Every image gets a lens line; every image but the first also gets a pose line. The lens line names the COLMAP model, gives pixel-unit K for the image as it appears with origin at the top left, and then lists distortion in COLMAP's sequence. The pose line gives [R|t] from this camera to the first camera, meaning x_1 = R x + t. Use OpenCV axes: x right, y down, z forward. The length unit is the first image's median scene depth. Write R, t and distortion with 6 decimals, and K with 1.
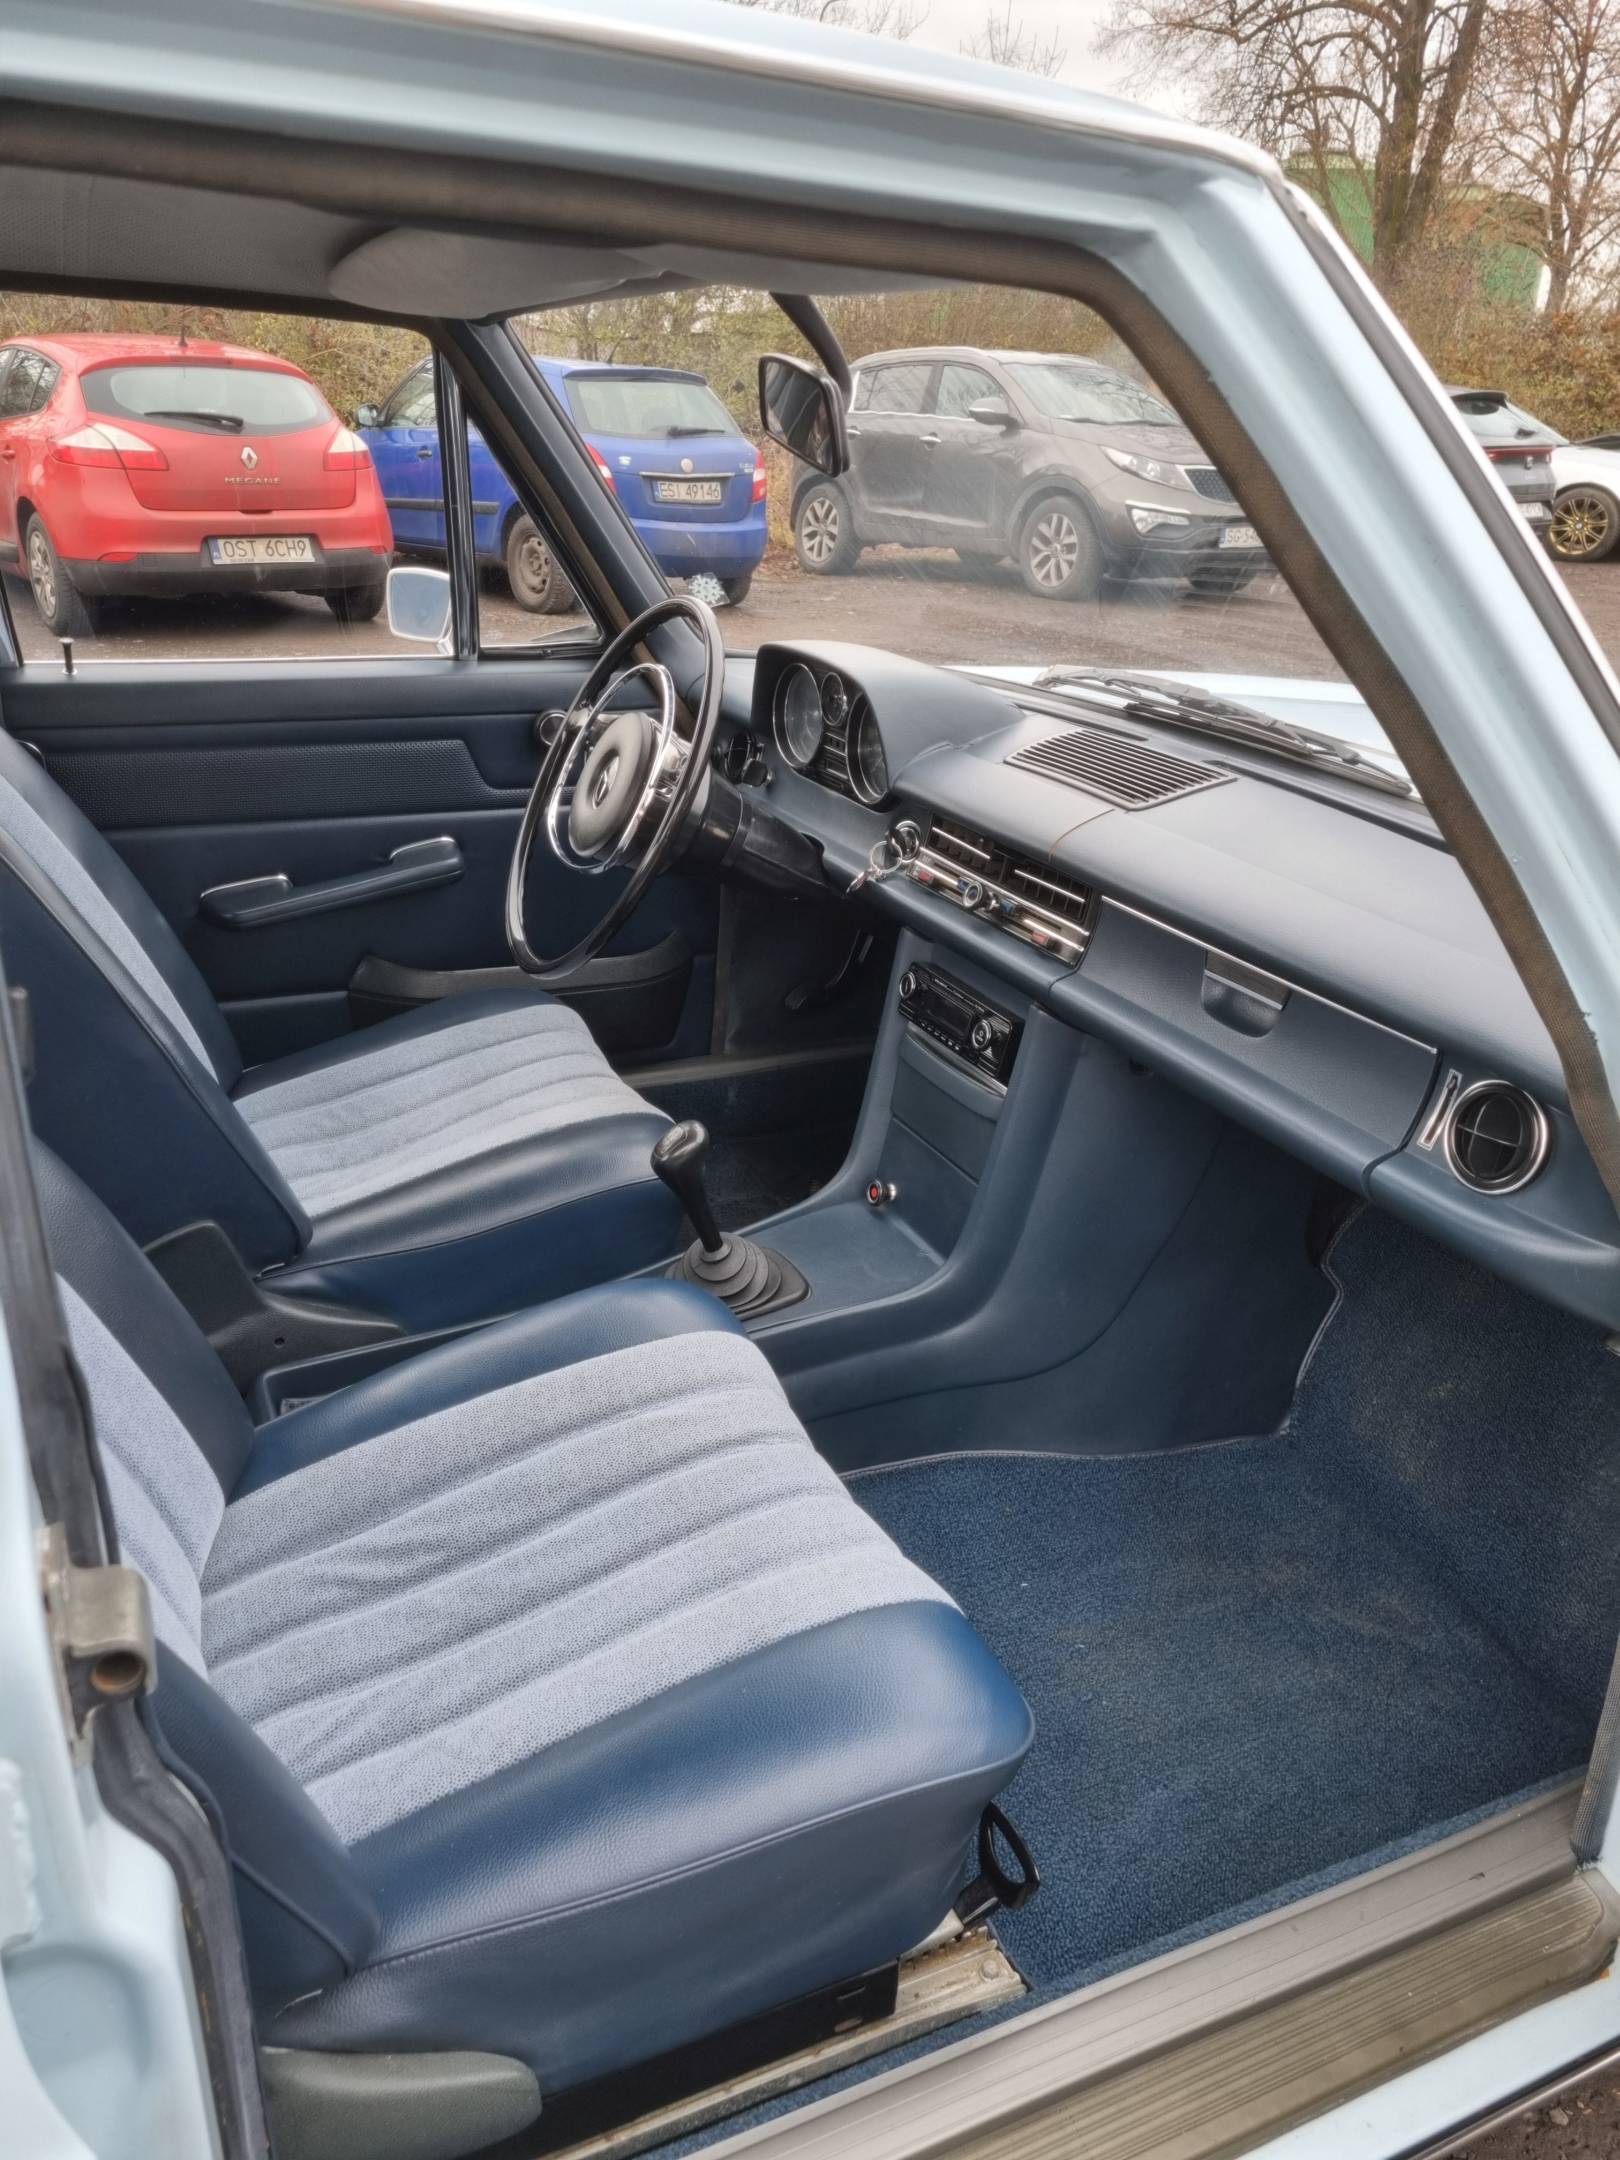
lens RADIAL K [[1608.1, 0, 808.1], [0, 1608.1, 1078.0], [0, 0, 1]] dist [0.060324, -0.036413]
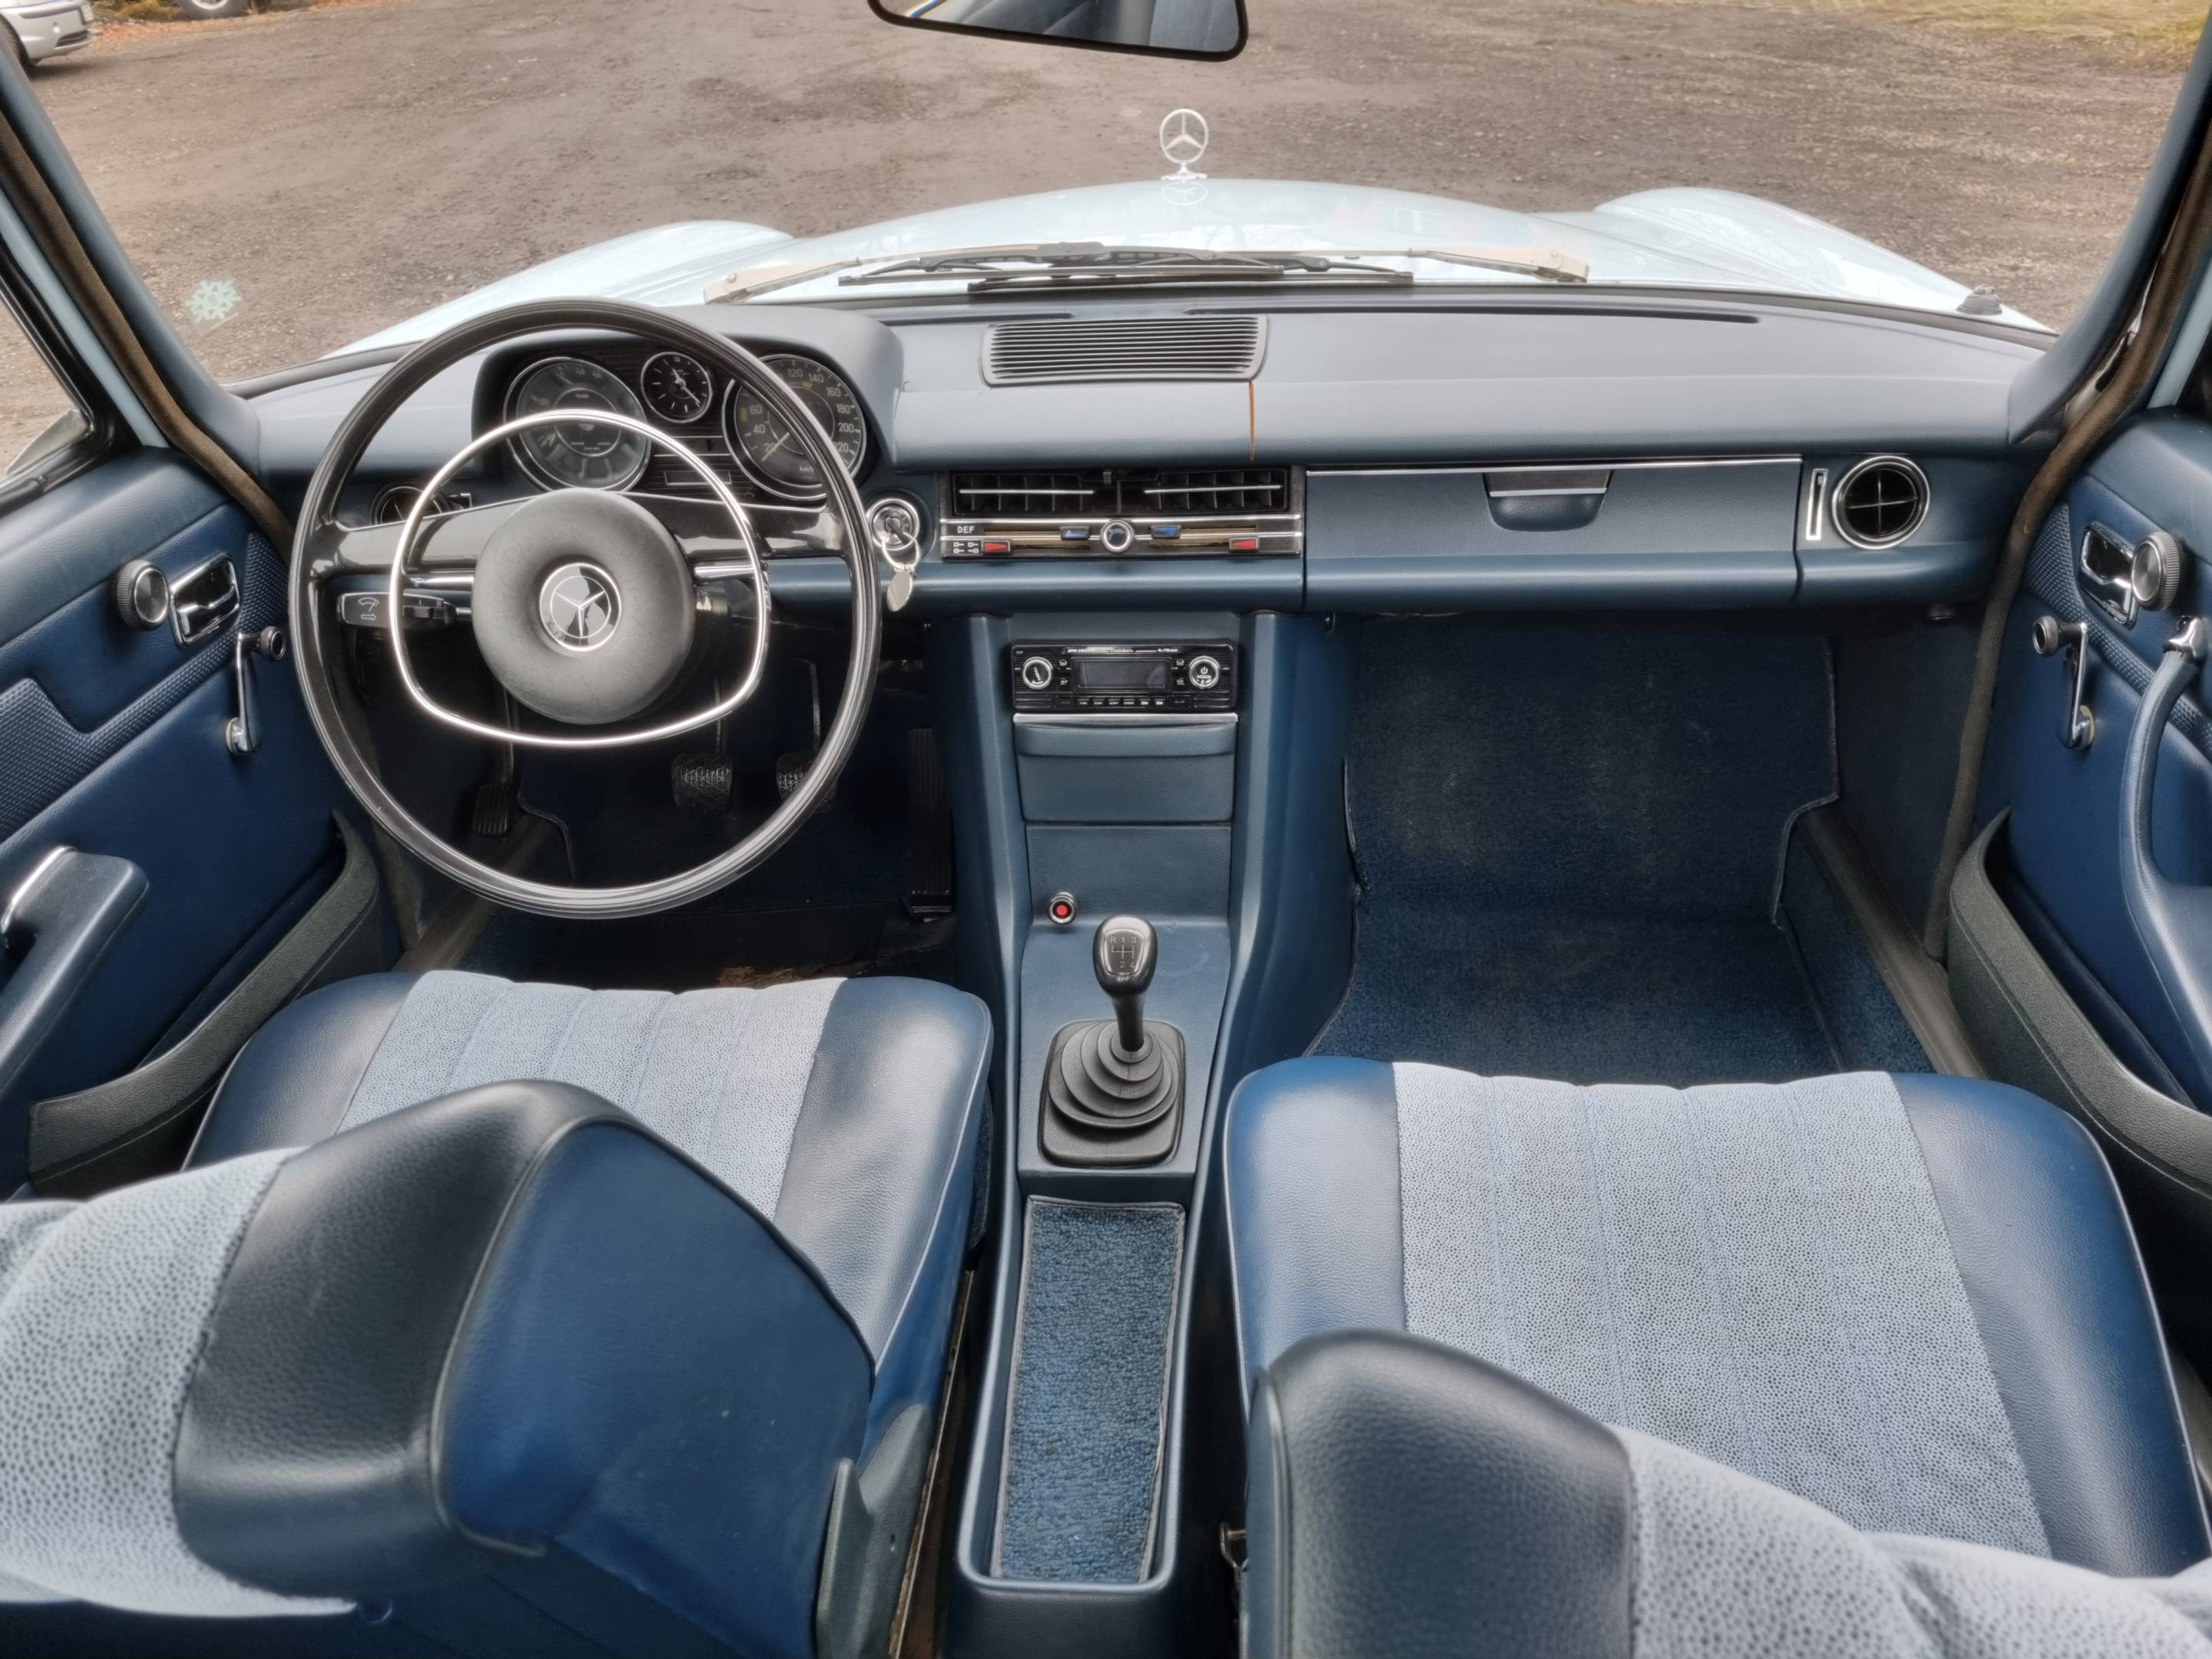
lens RADIAL K [[1646.9, 0, 1103.0], [0, 1646.9, 832.0], [0, 0, 1]] dist [0.060324, -0.036413]
pose [[0.493523, -0.489812, 0.718693, -0.589865], [0.396008, 0.862263, 0.315722, -0.251841], [-0.774347, 0.128792, 0.619516, 0.478584]]
